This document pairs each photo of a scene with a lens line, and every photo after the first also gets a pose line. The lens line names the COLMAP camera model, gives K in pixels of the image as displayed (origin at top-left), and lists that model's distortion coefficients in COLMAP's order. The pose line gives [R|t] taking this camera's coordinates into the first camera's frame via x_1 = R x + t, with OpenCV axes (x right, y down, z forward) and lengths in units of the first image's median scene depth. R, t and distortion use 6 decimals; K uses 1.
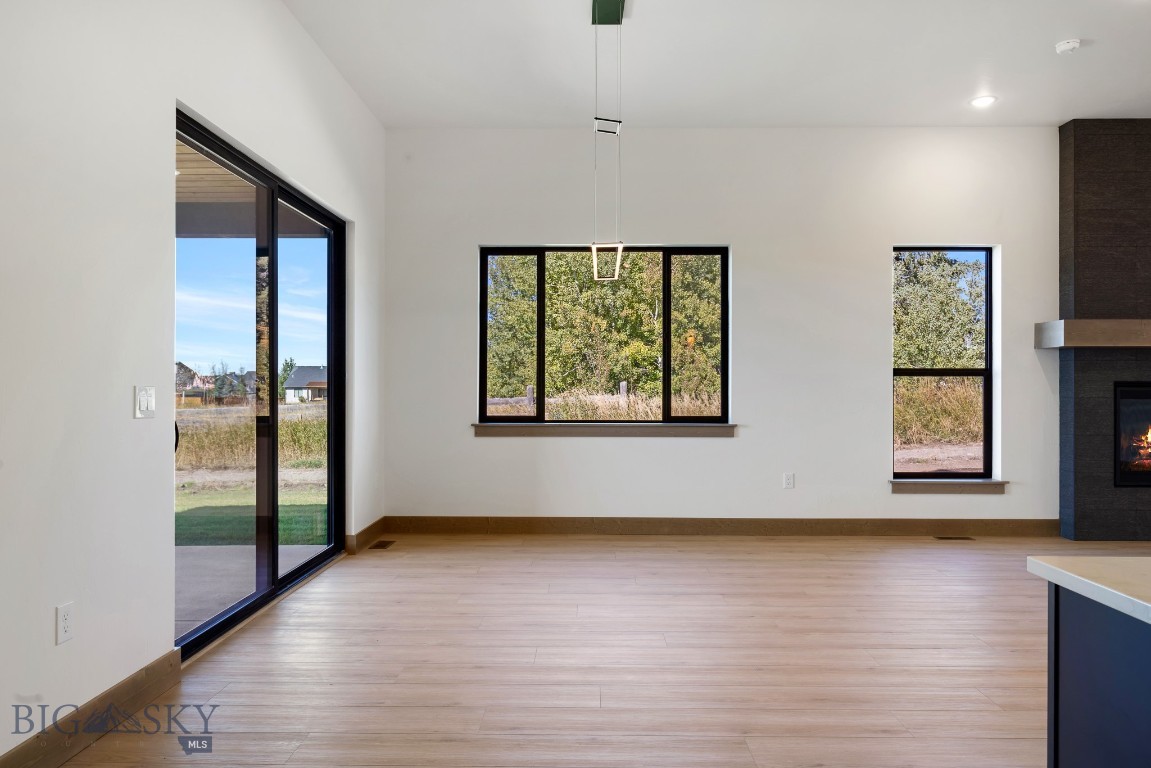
lens RADIAL K [[770.9, 0, 575.5], [0, 770.9, 384.0], [0, 0, 1]] dist [-0.002155, -0.002702]
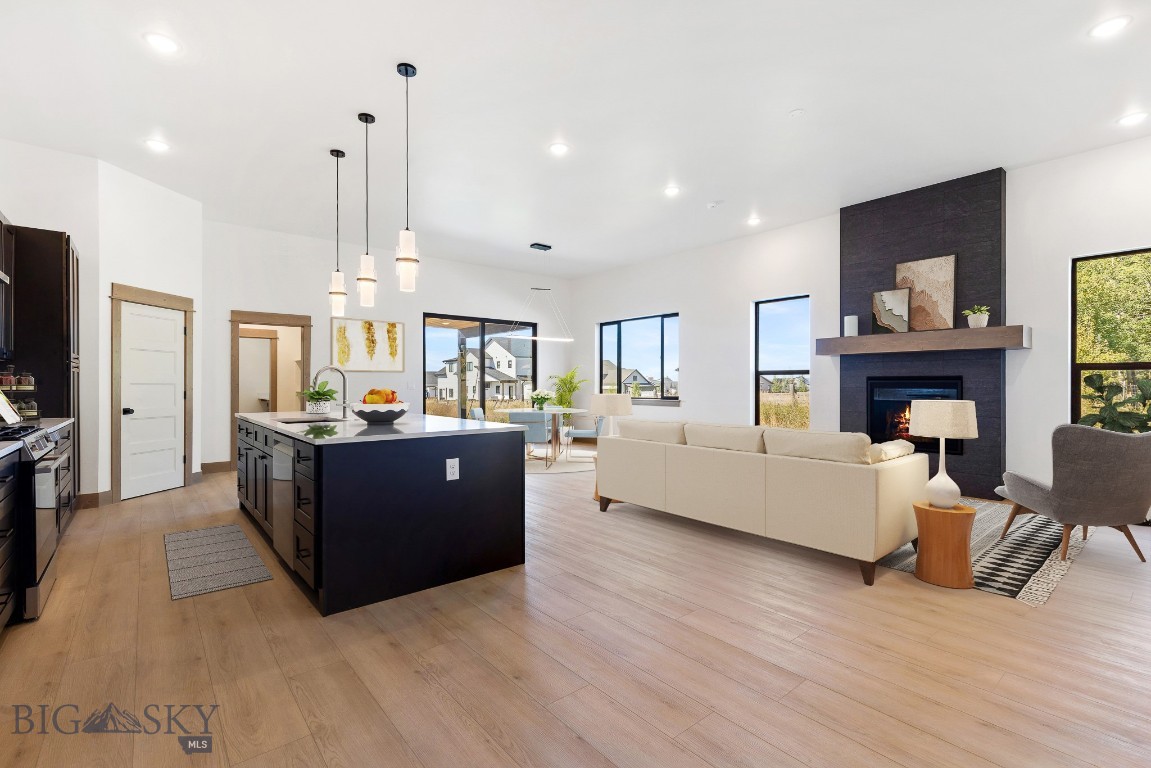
lens RADIAL K [[513.7, 0, 575.5], [0, 513.7, 384.0], [0, 0, 1]] dist [0.002993, 0.000175]
pose [[0.655239, -0.002577, -0.755418, 1.003668], [0.001458, 0.999997, -0.002147, 0.011375], [0.755421, 0.000305, 0.655240, -0.078892]]
